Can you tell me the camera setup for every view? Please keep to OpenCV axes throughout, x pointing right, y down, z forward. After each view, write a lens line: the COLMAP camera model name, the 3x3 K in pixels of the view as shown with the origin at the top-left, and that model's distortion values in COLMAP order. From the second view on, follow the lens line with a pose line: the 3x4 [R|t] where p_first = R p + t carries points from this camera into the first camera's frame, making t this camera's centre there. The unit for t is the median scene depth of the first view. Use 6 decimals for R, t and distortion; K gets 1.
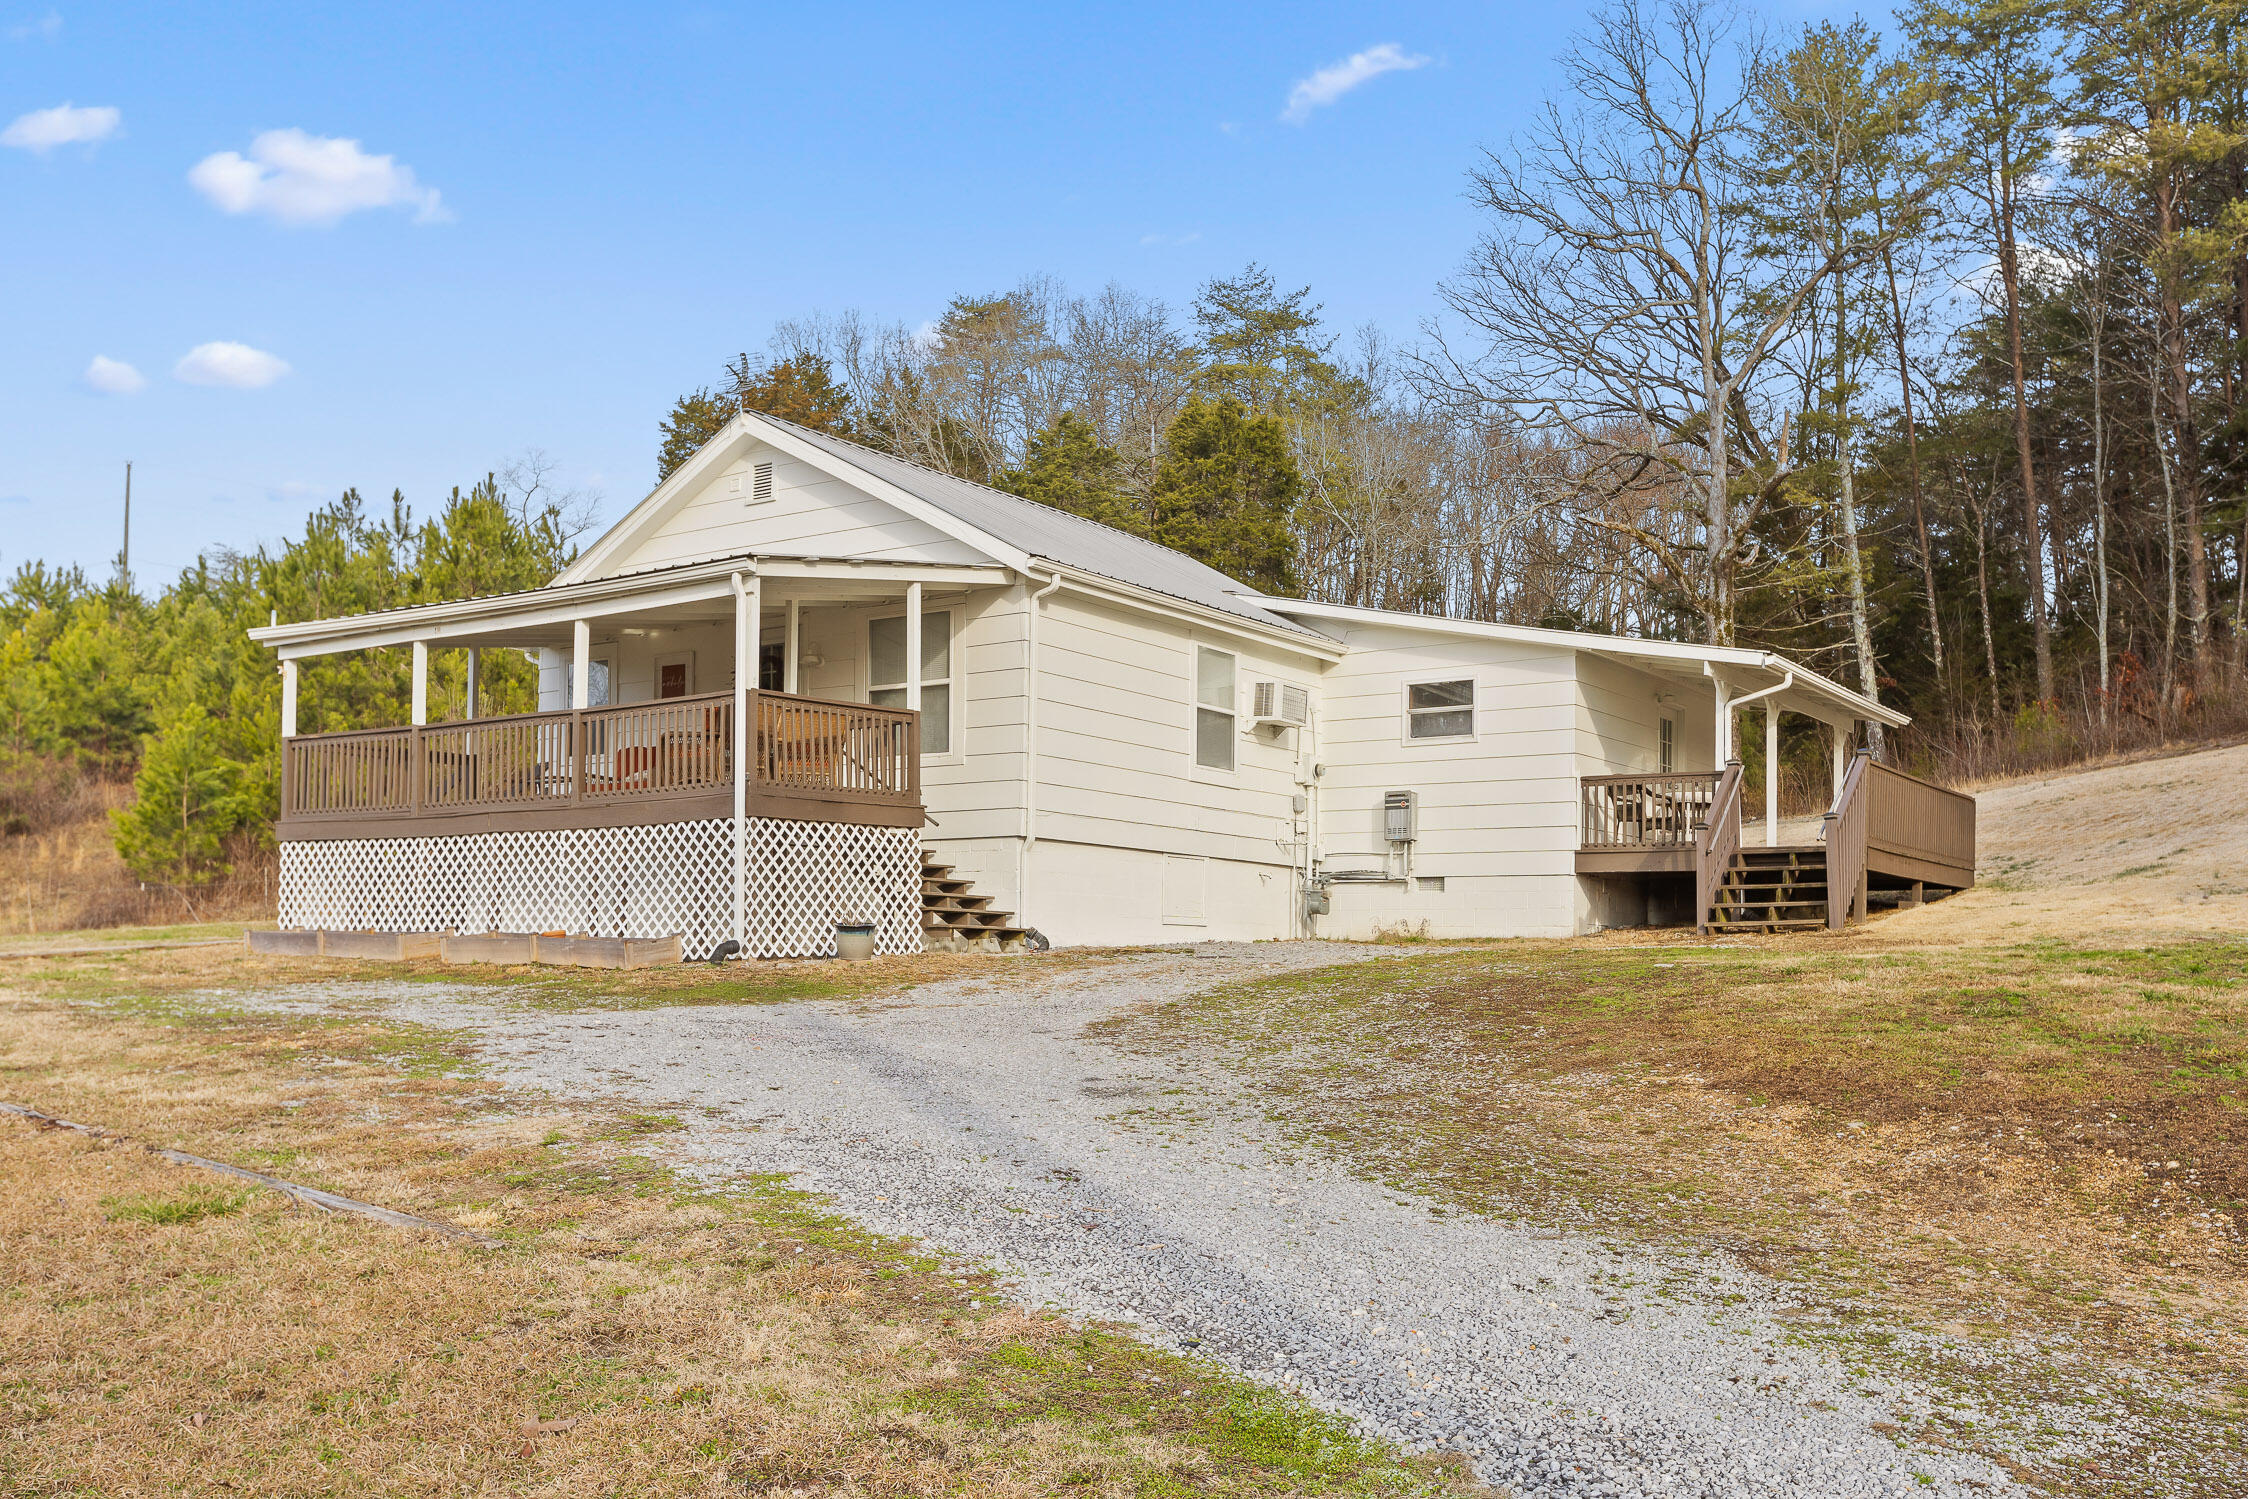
lens RADIAL K [[1956.7, 0, 1152.2], [0, 1956.7, 916.5], [0, 0, 1]] dist [-0.009395, 0.009353]
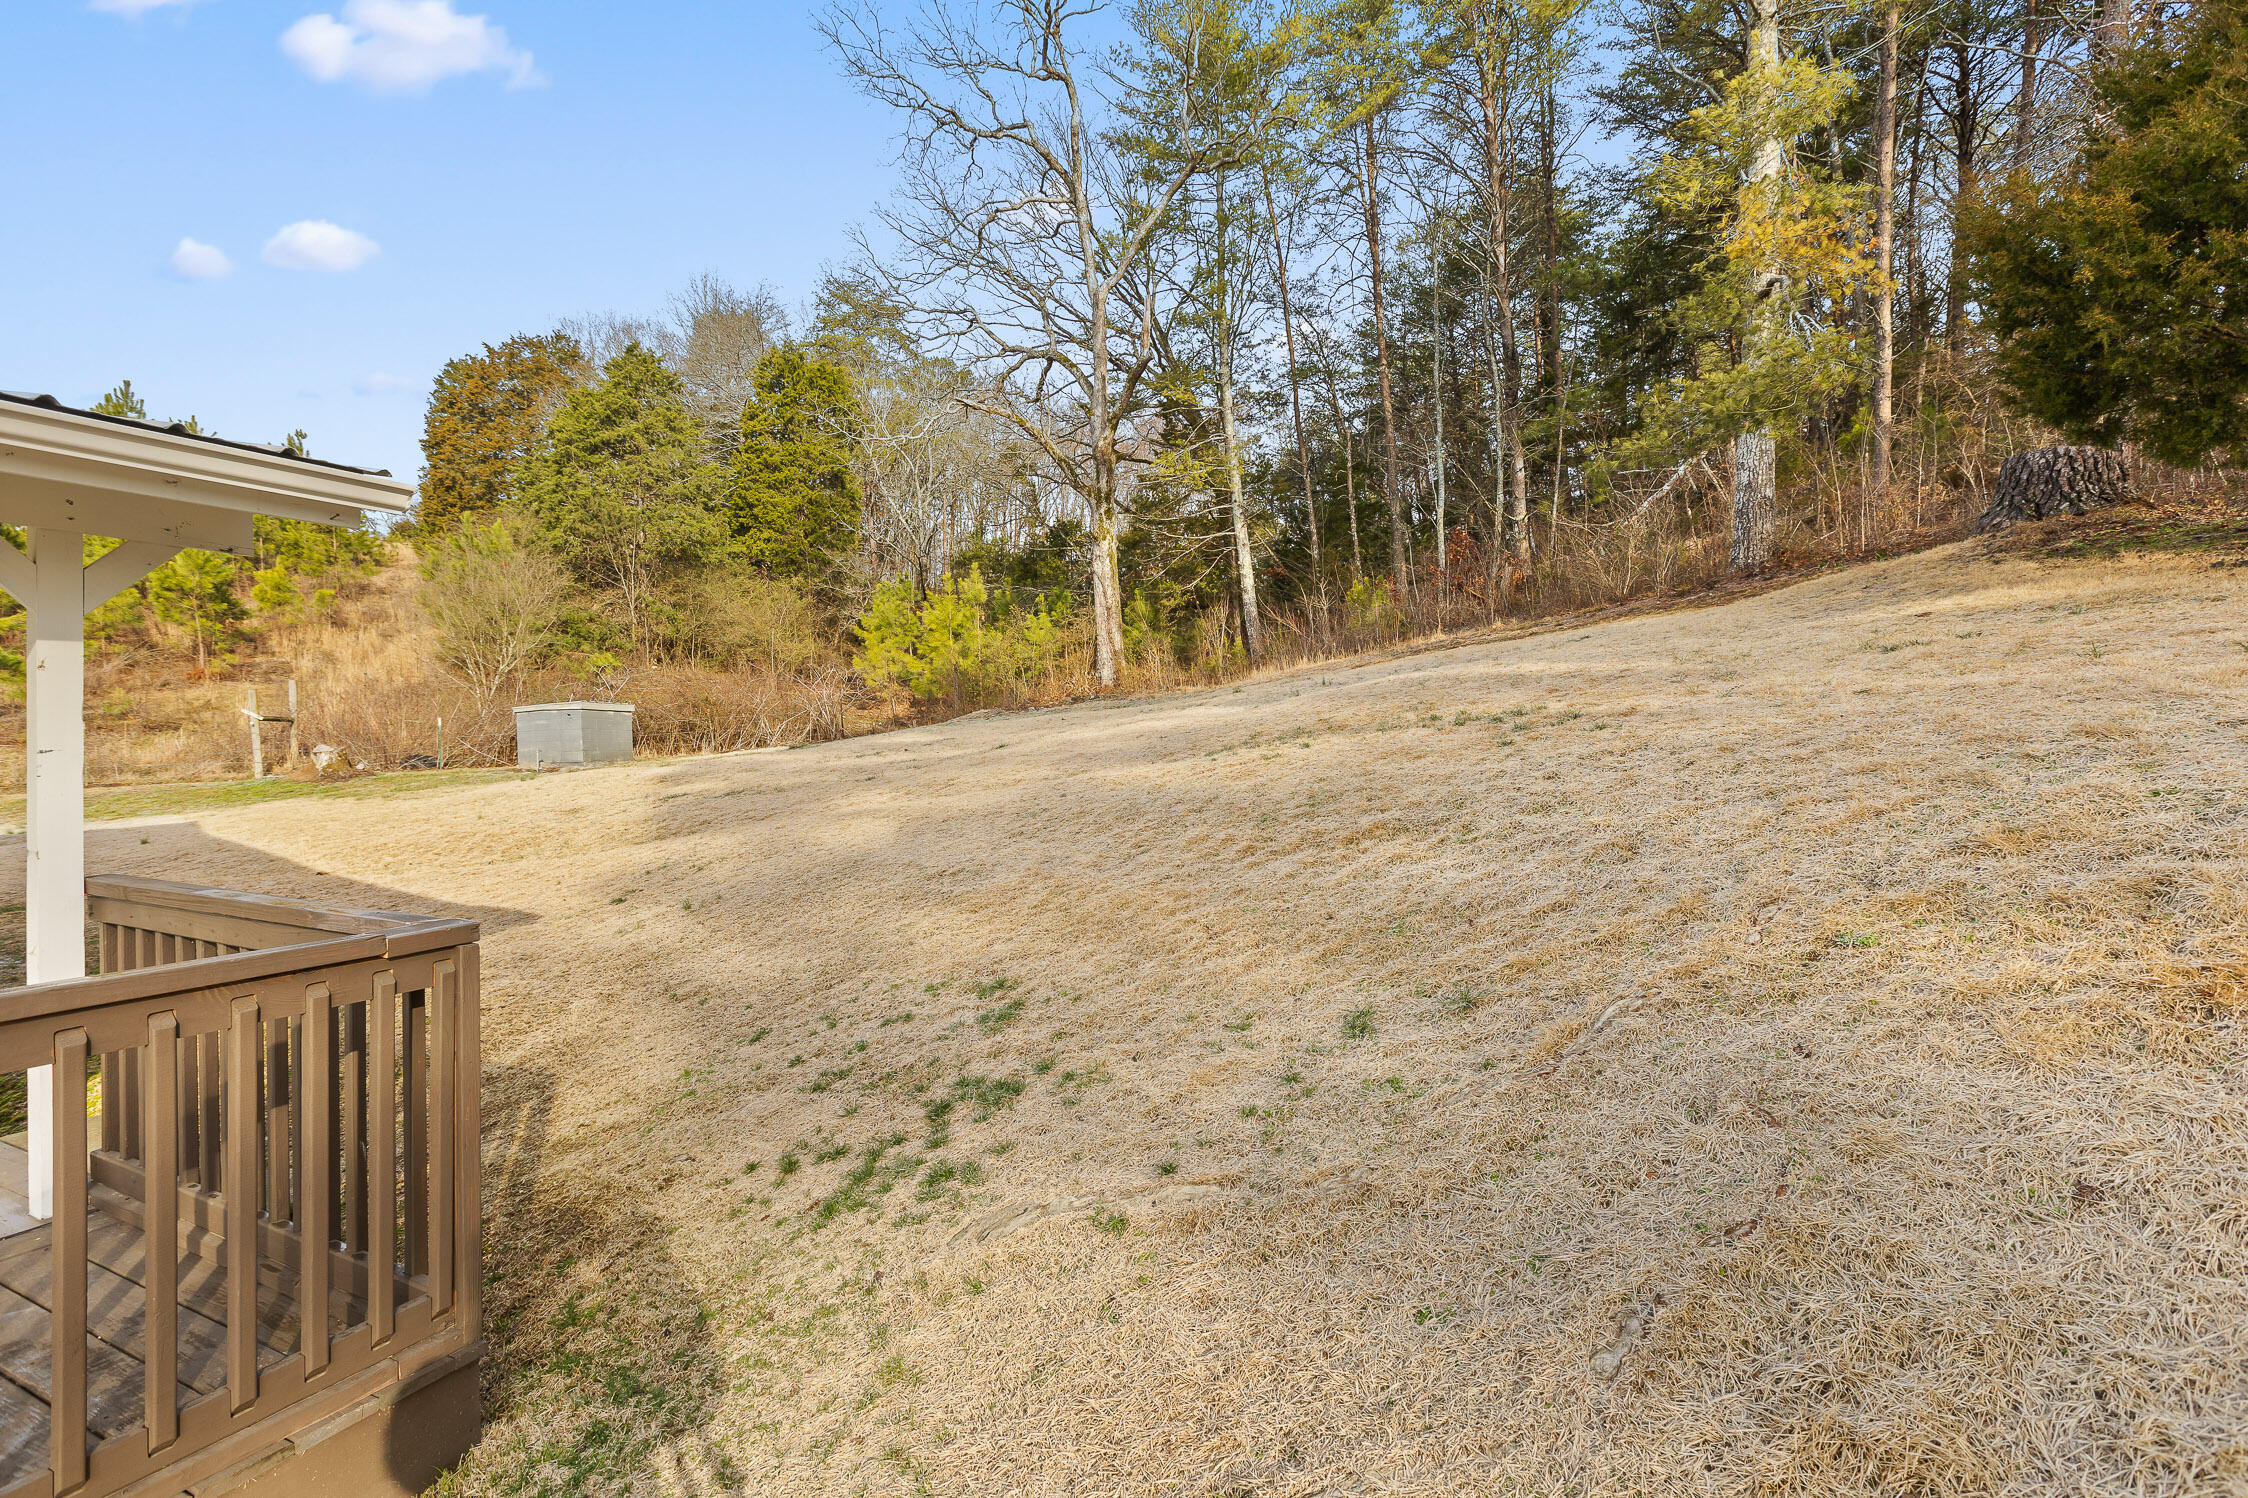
lens RADIAL K [[1008.5, 0, 1124.0], [0, 1008.5, 749.0], [0, 0, 1]] dist [-0.000940, 0.000614]
pose [[0.991279, -0.011157, 0.131309, 0.487197], [0.006285, 0.999278, 0.037462, -0.082304], [-0.131633, -0.036310, 0.990633, 0.949430]]
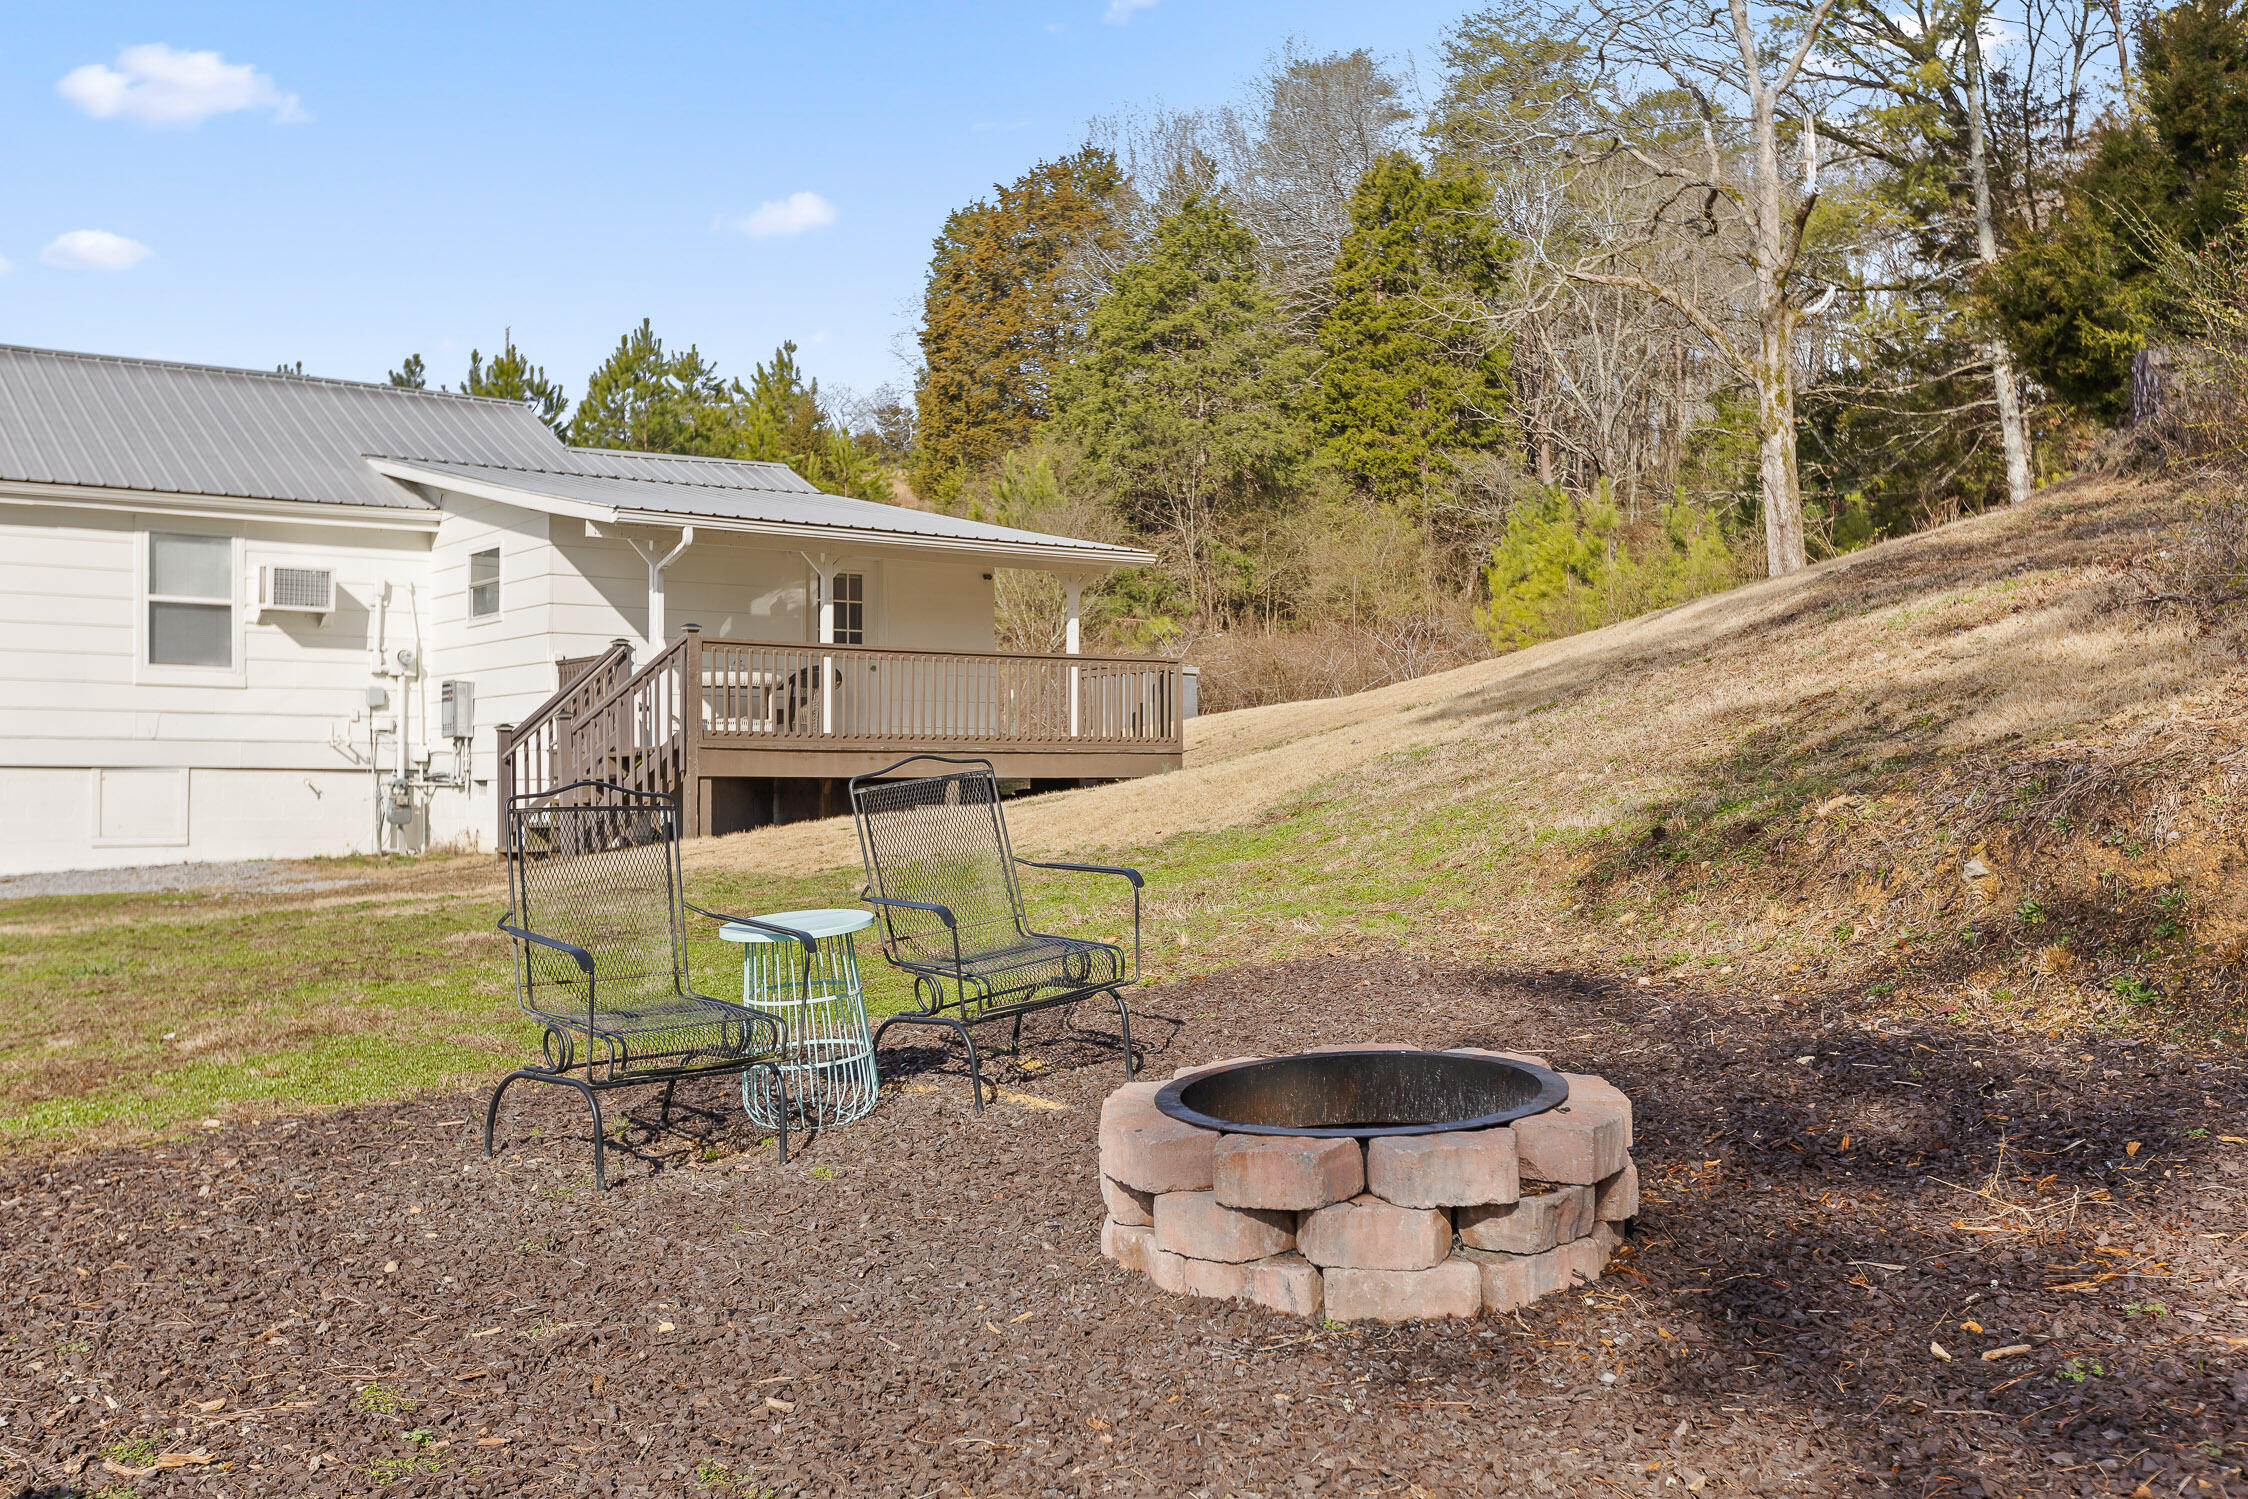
lens RADIAL K [[2167.2, 0, 1124.0], [0, 2167.2, 749.5], [0, 0, 1]] dist [-0.030210, -0.022785]
pose [[0.939797, -0.021729, -0.341042, 0.721382], [0.023491, 0.999724, 0.001039, -0.026925], [0.340925, -0.008988, 0.940048, 0.200149]]
